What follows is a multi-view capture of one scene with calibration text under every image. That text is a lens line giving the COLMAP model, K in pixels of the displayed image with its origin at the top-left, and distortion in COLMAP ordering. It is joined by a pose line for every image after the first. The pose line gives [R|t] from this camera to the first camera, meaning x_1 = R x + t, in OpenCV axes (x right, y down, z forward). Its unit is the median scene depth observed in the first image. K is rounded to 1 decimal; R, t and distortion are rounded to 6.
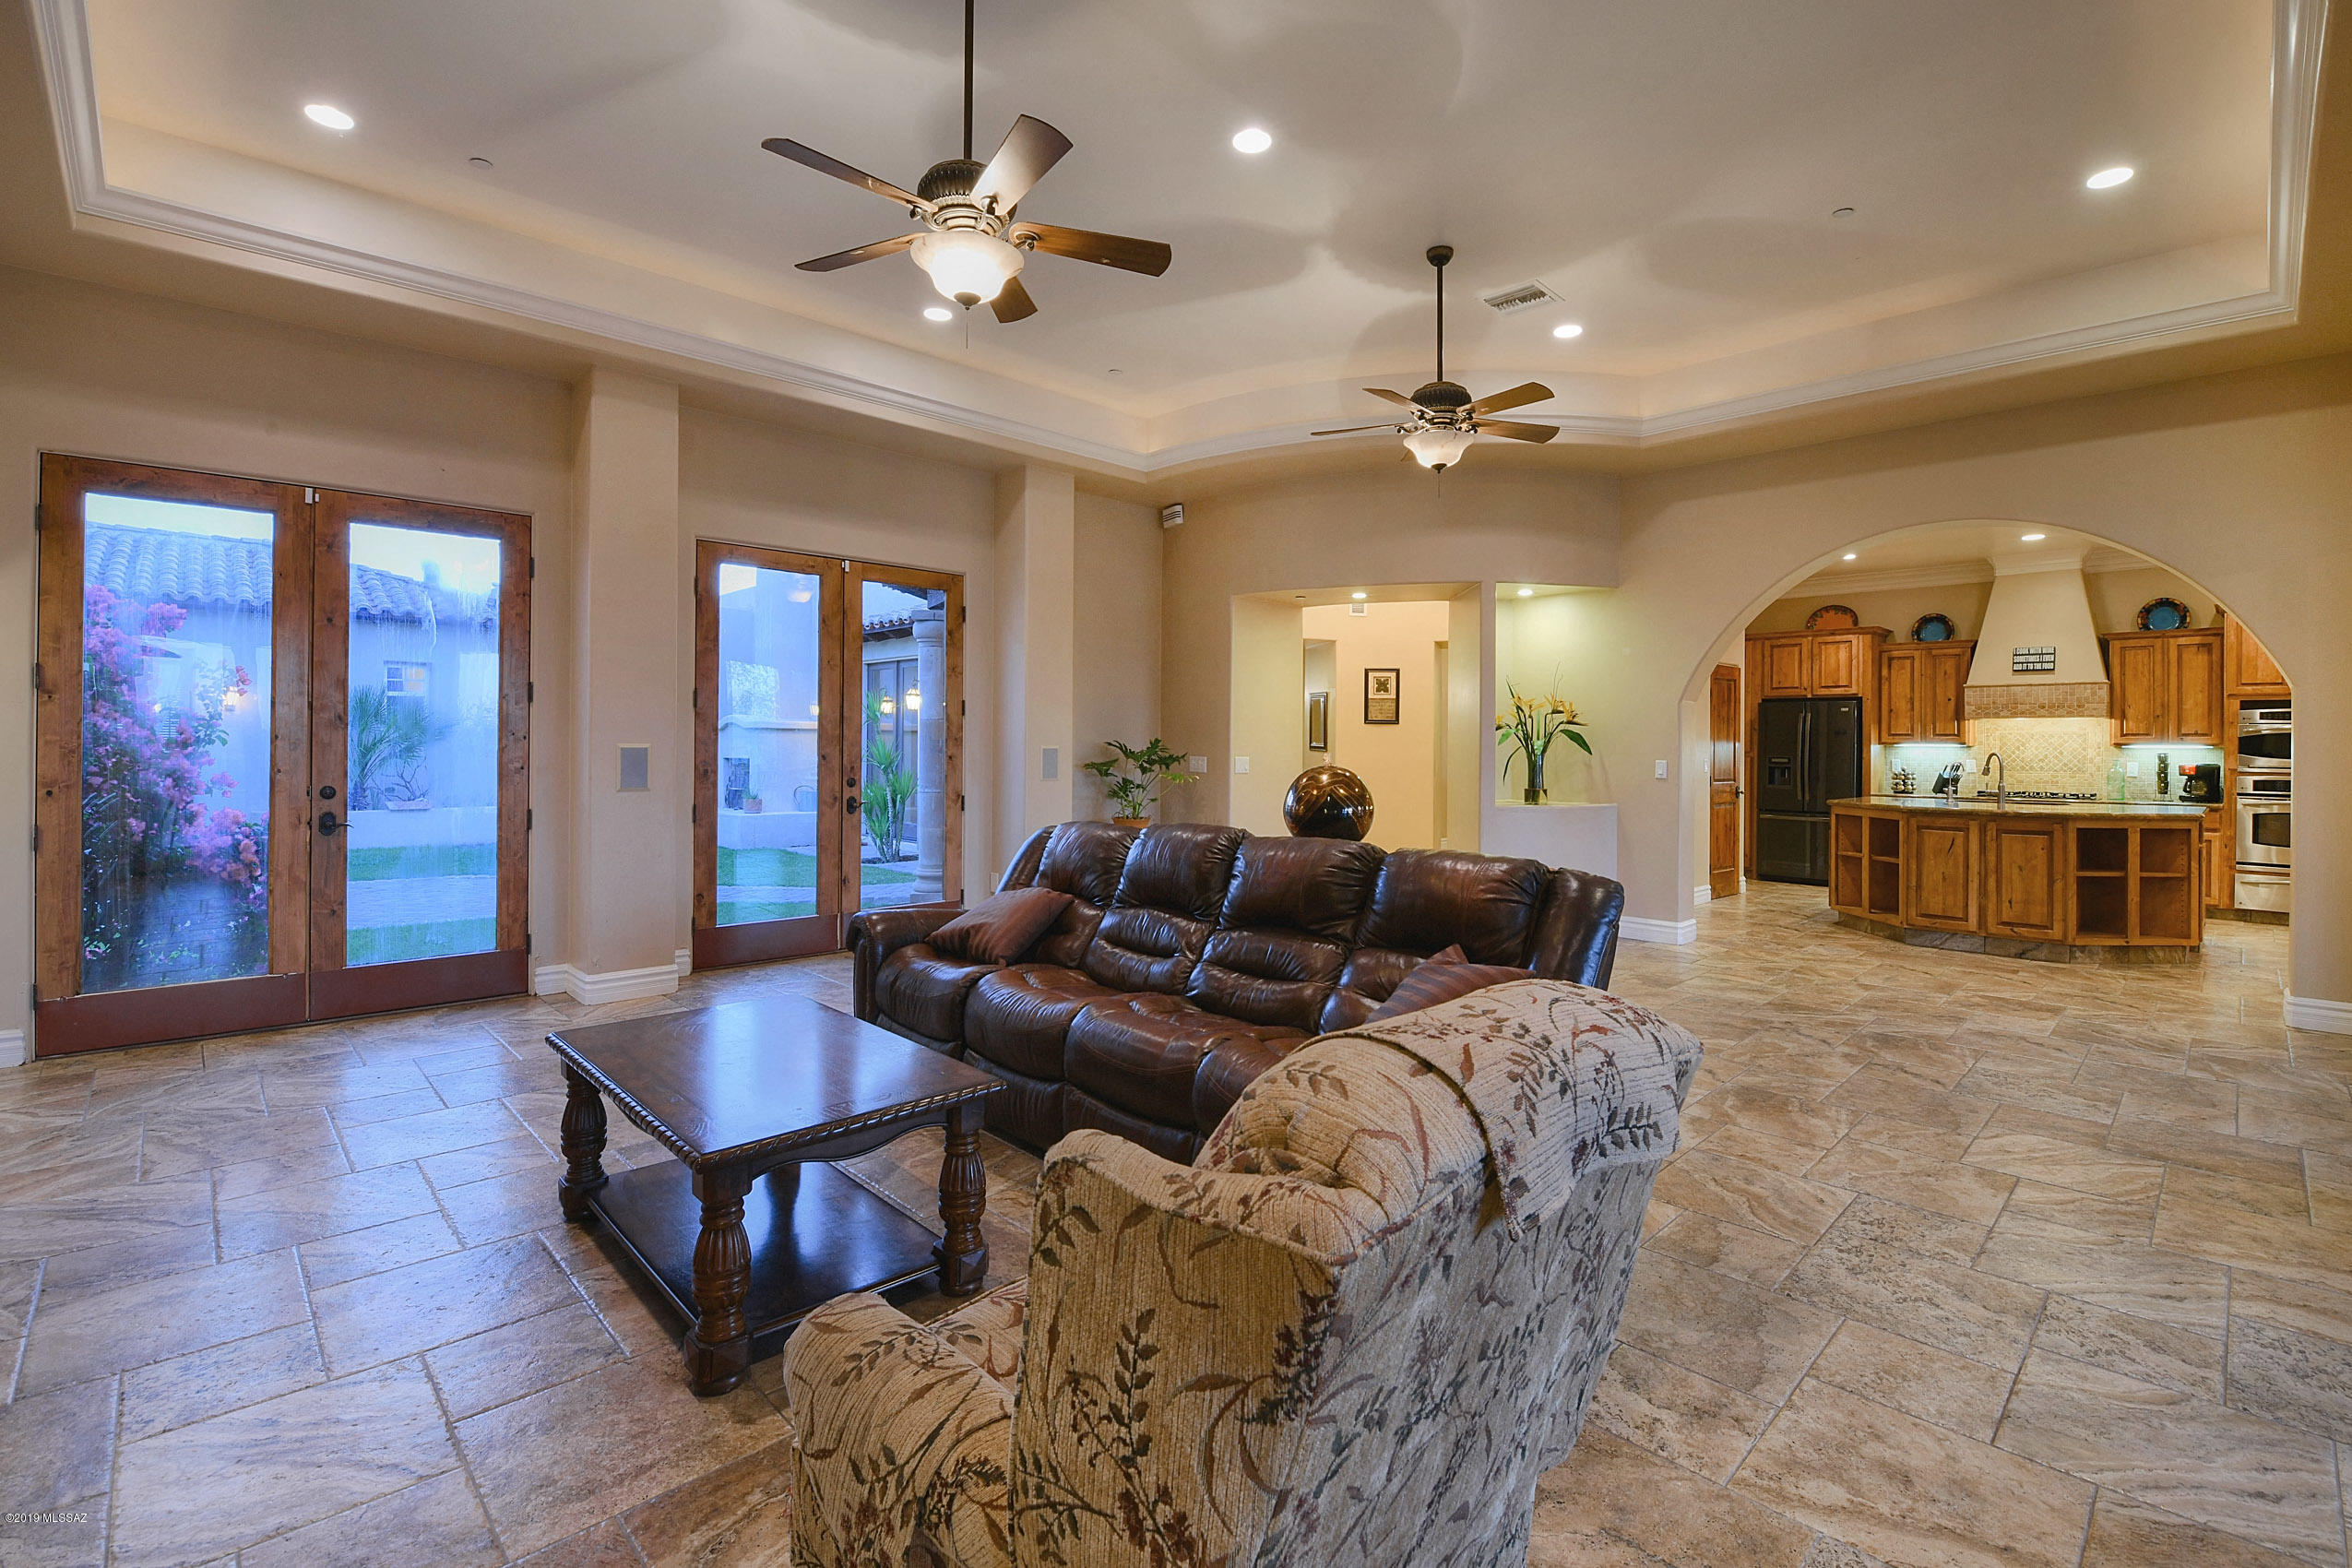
lens RADIAL K [[1080.5, 0, 1153.9], [0, 1080.5, 754.9], [0, 0, 1]] dist [0.000412, -0.015587]
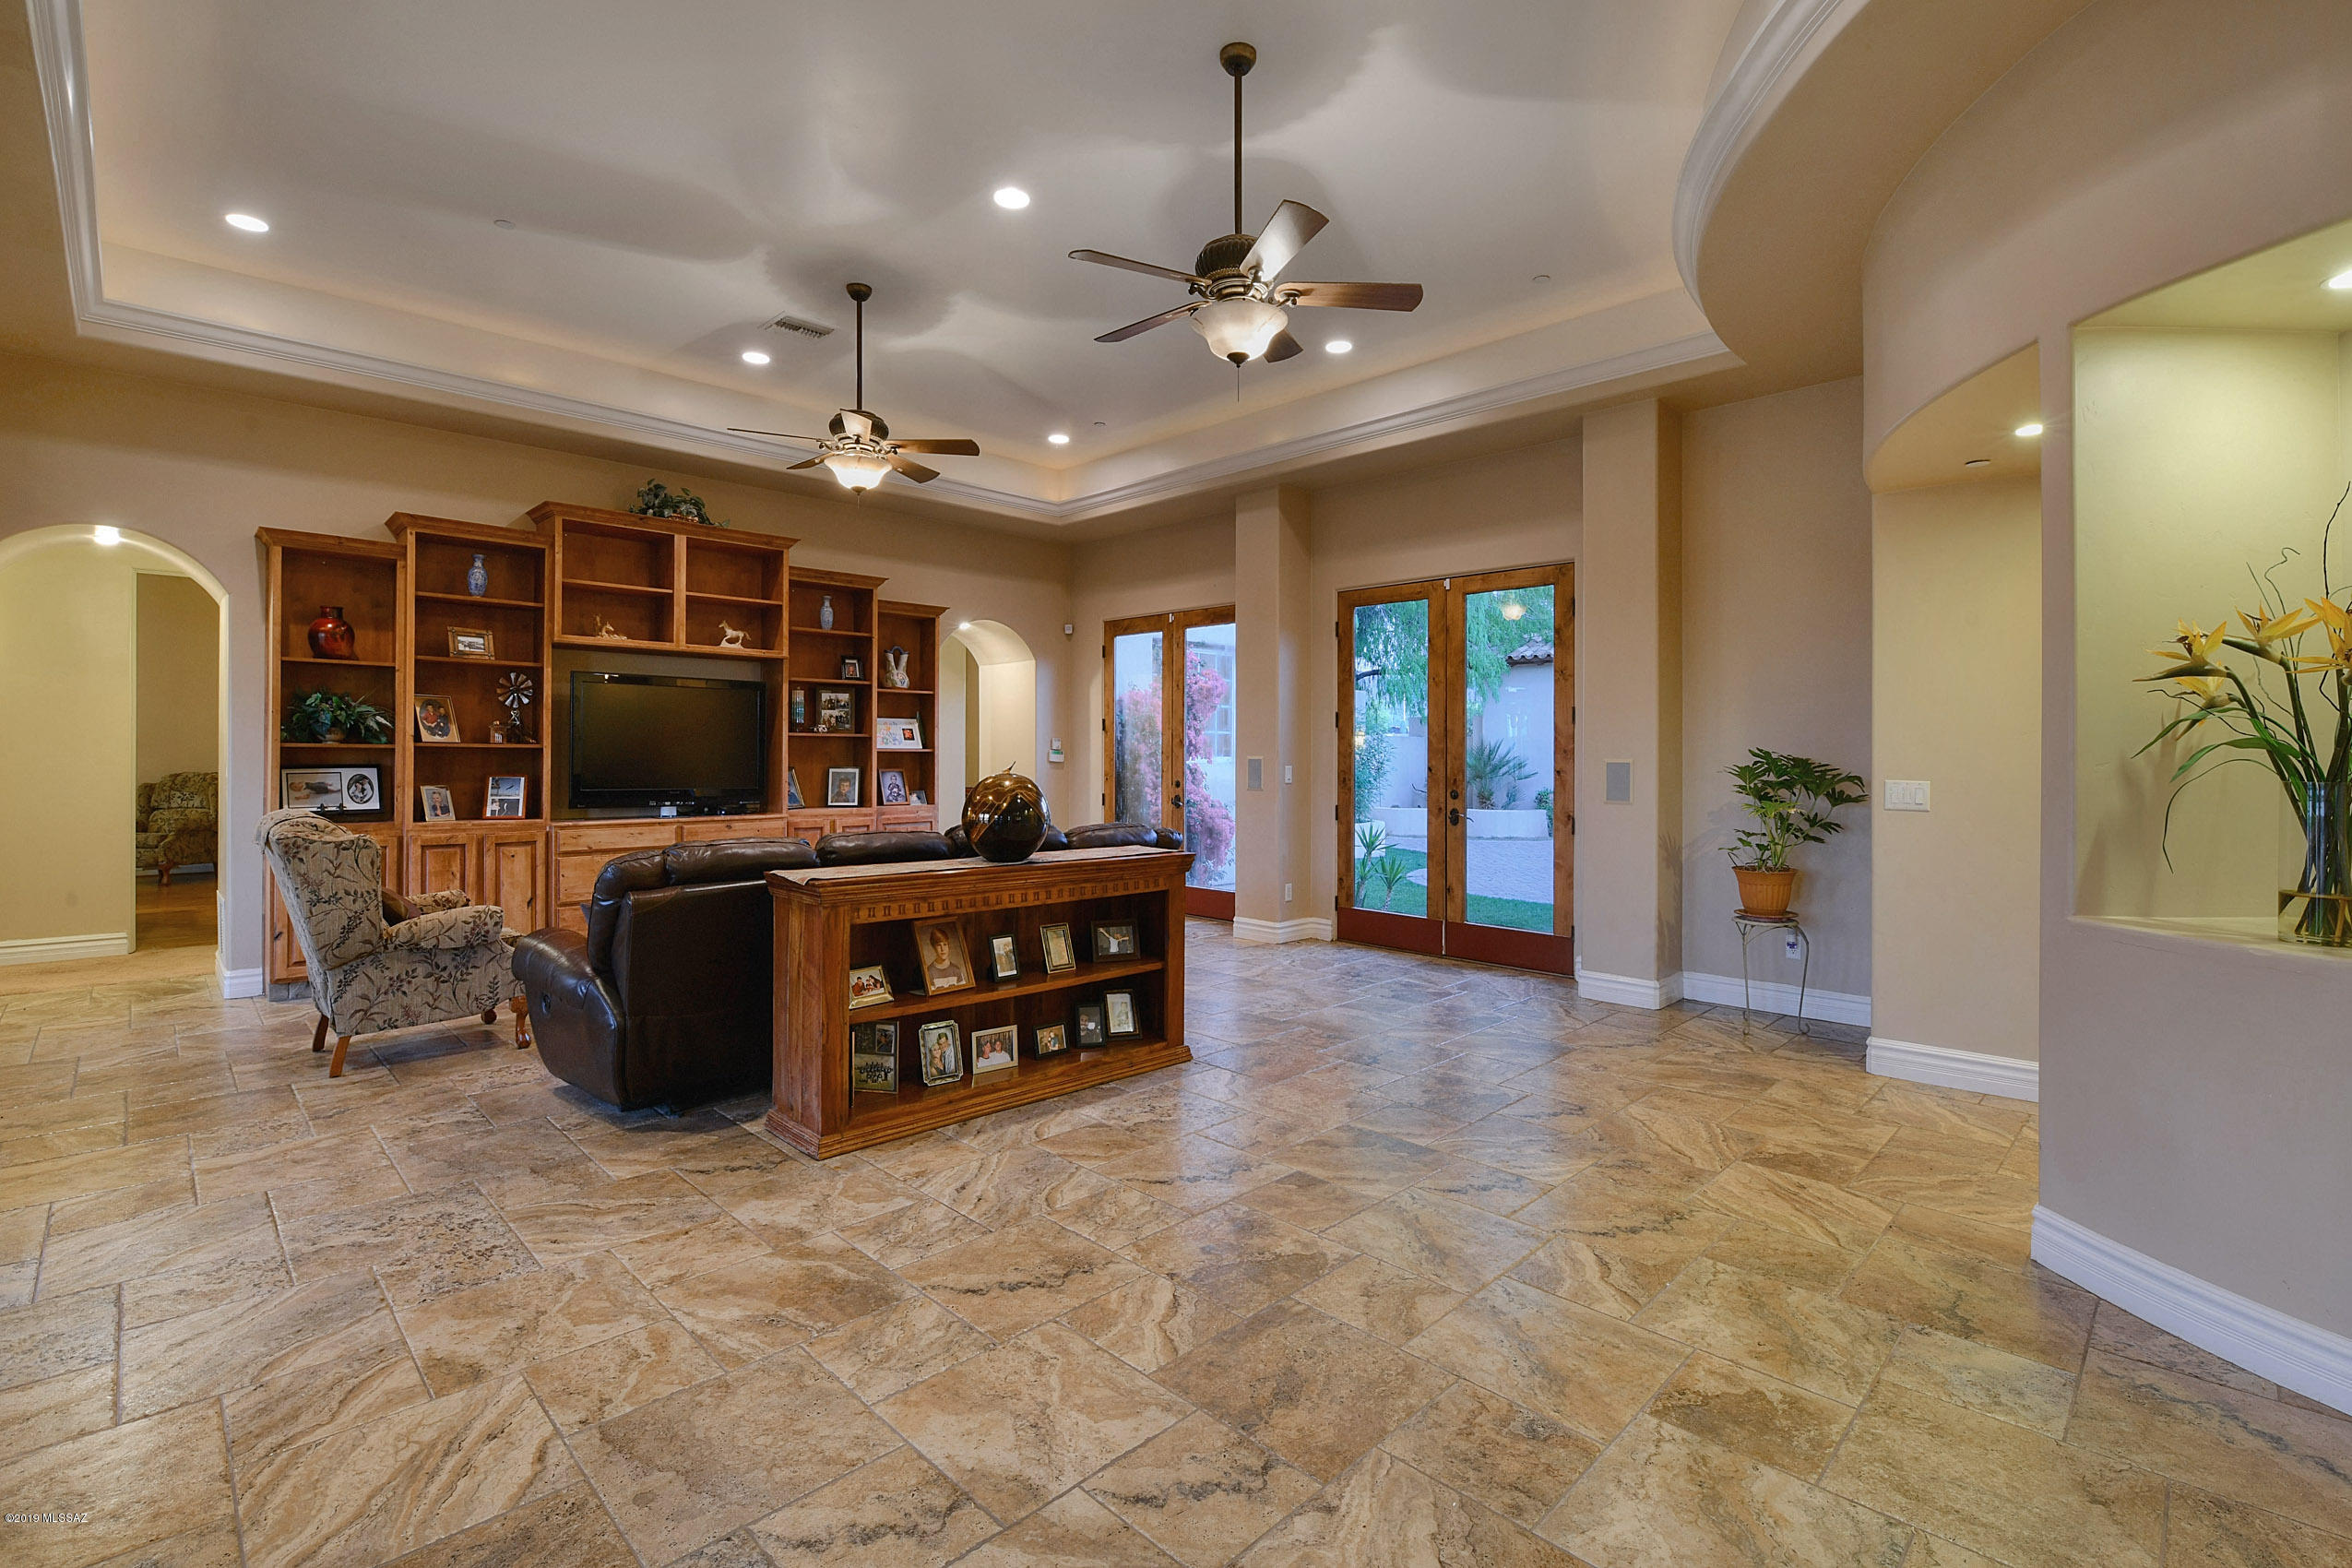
lens RADIAL K [[1080.5, 0, 1153.9], [0, 1080.5, 754.9], [0, 0, 1]] dist [0.000412, -0.015587]
pose [[-0.013465, -0.004761, -0.999898, 1.243787], [-0.017141, 0.999843, -0.004530, -0.004317], [0.999762, 0.017078, -0.013544, 1.229629]]
